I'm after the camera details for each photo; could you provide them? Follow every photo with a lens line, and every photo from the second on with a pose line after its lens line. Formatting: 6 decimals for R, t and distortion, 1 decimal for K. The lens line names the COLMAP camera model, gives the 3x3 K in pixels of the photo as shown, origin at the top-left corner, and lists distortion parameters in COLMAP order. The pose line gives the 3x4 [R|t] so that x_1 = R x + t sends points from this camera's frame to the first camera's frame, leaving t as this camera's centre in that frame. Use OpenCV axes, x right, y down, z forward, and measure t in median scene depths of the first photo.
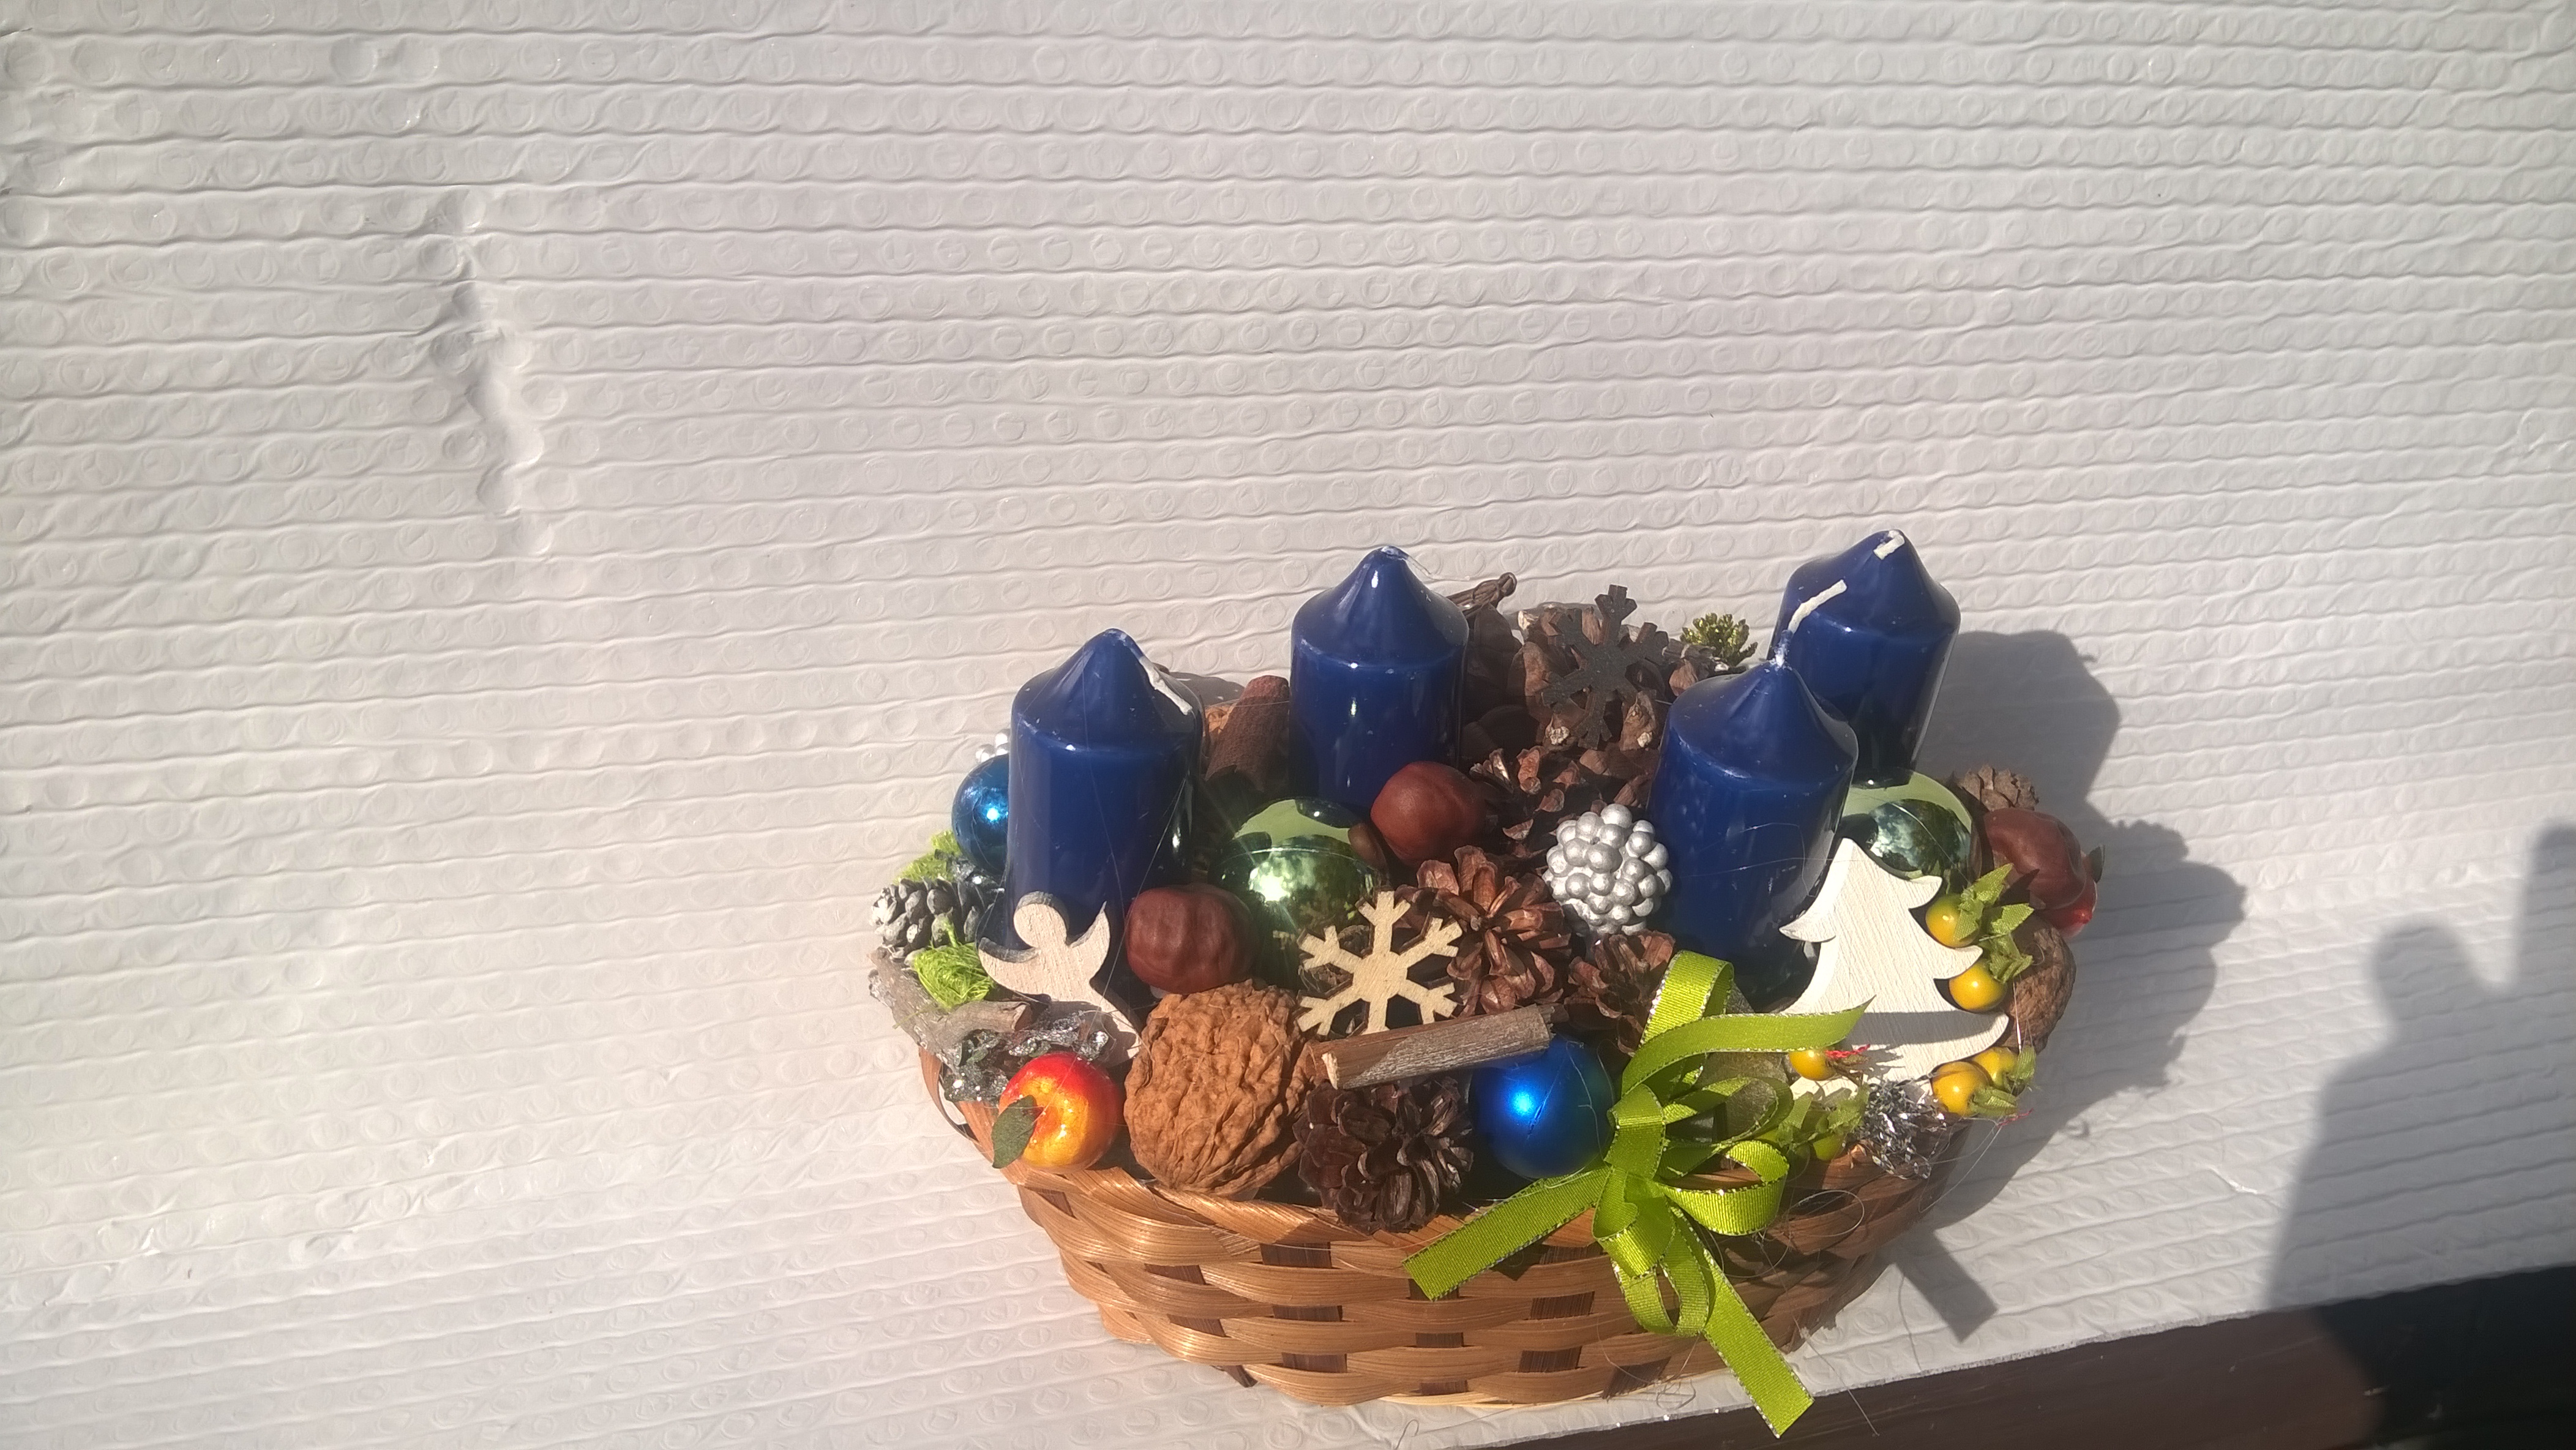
lens RADIAL K [[2282.3, 0, 1288.0], [0, 2282.3, 725.0], [0, 0, 1]] dist [0.005048, -0.003609]
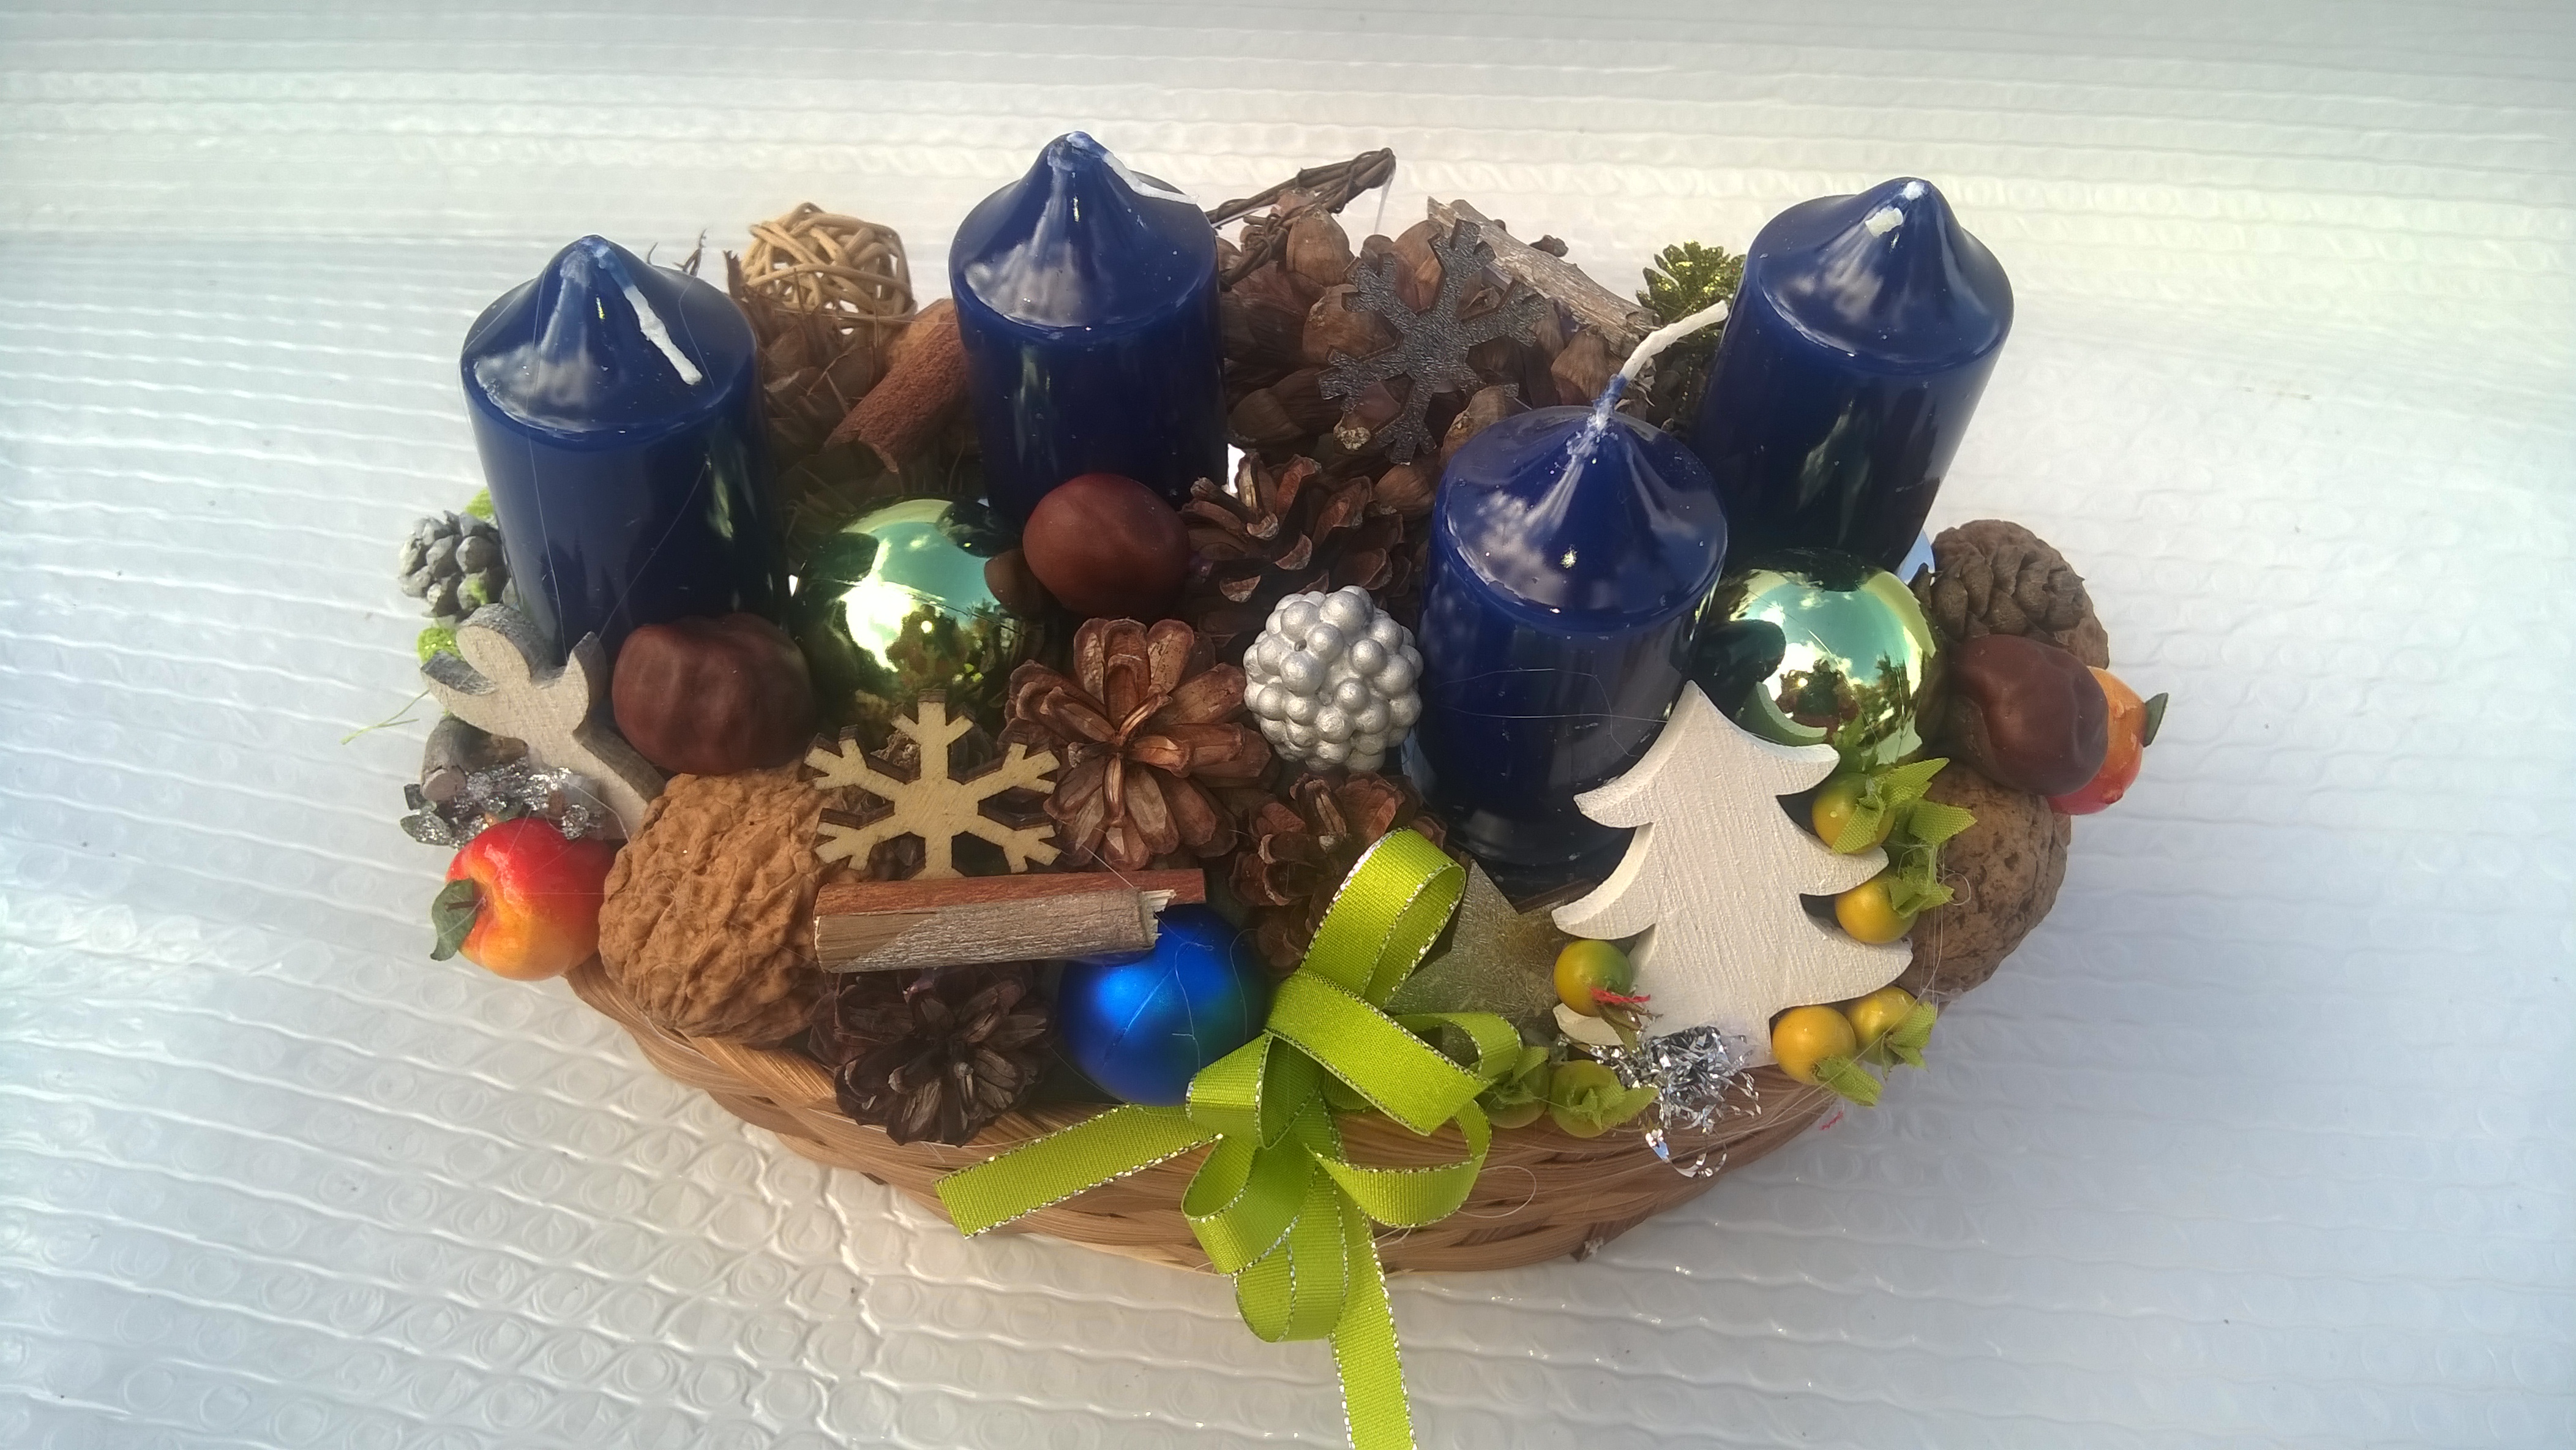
lens RADIAL K [[2282.3, 0, 1288.0], [0, 2282.3, 725.0], [0, 0, 1]] dist [0.005048, -0.003609]
pose [[0.977845, 0.157691, -0.137672, 0.232174], [-0.111300, 0.948659, 0.296073, -0.127937], [0.177292, -0.274190, 0.945192, 0.367581]]
